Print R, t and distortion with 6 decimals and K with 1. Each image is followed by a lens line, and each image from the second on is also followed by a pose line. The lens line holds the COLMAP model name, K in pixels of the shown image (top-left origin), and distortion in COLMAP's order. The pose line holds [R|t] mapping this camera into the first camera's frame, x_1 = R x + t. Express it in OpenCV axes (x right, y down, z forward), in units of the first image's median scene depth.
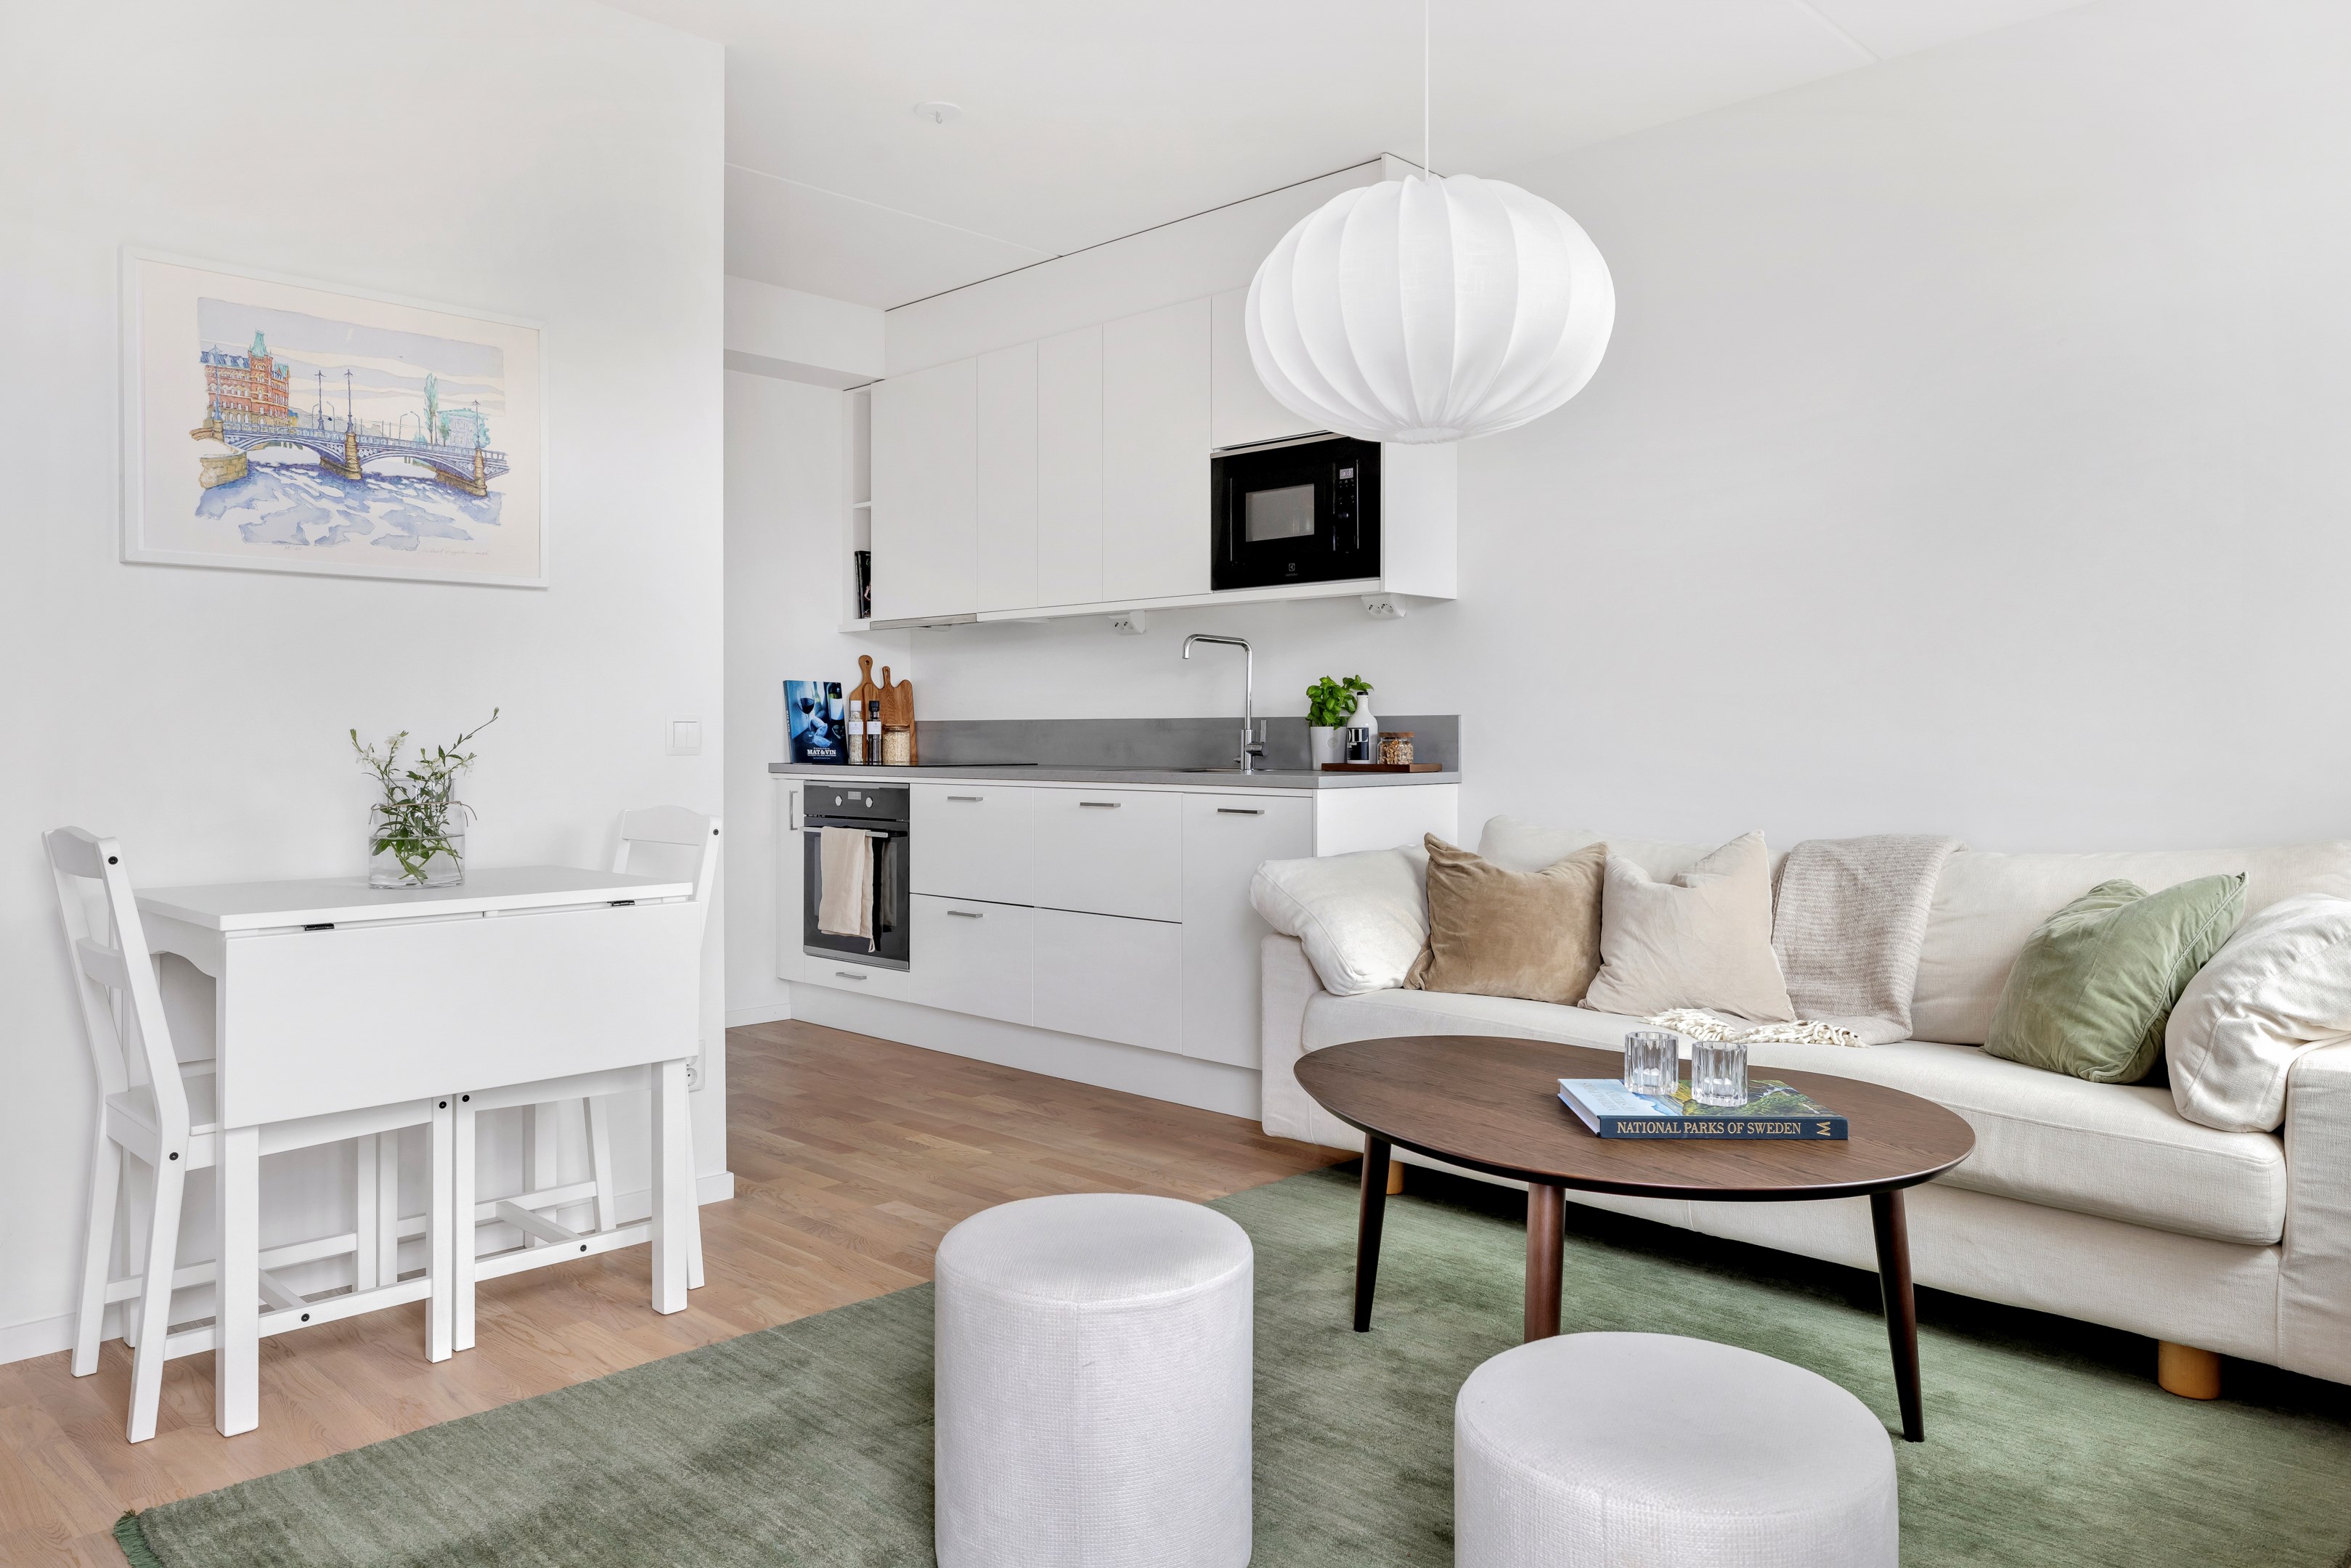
lens RADIAL K [[1630.5, 0, 1174.3], [0, 1630.5, 736.2], [0, 0, 1]] dist [0.003887, 0.002485]
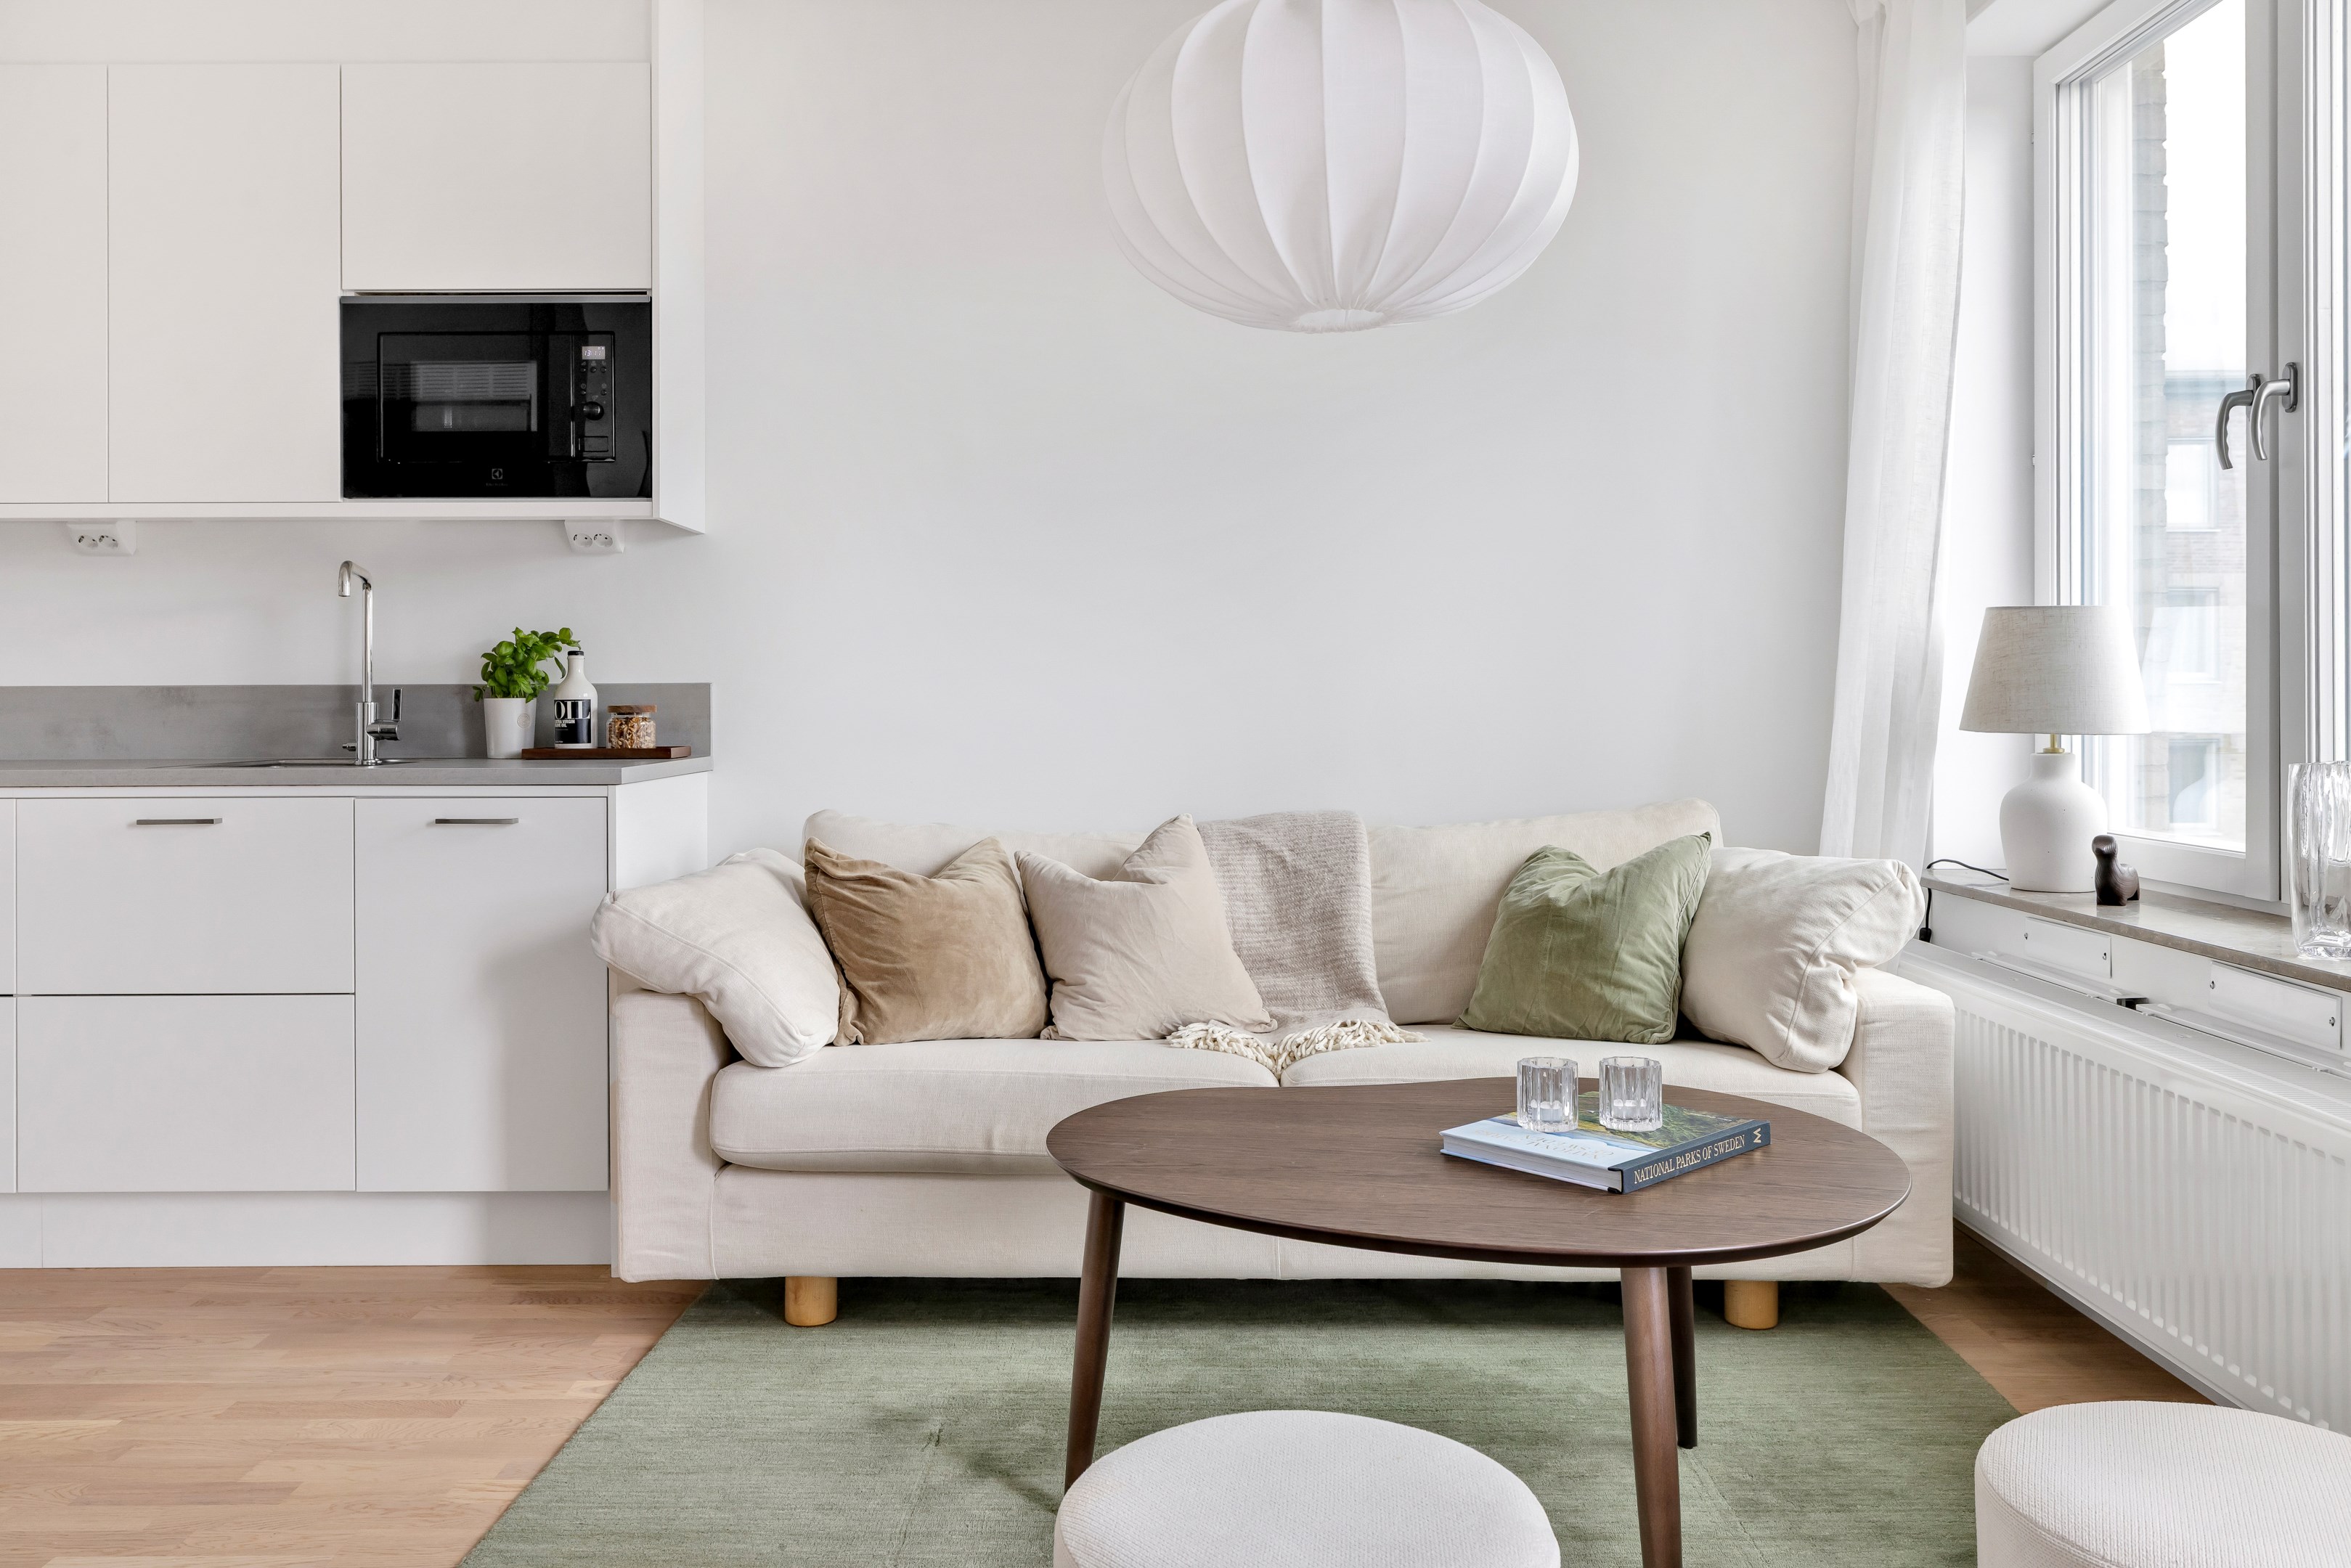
lens RADIAL K [[1767.4, 0, 1154.3], [0, 1767.4, 699.8], [0, 0, 1]] dist [0.004981, 0.003177]
pose [[0.721387, -0.002286, 0.692529, -0.336633], [0.004983, 0.999986, -0.001889, -0.003269], [-0.692515, 0.004814, 0.721388, 0.323780]]
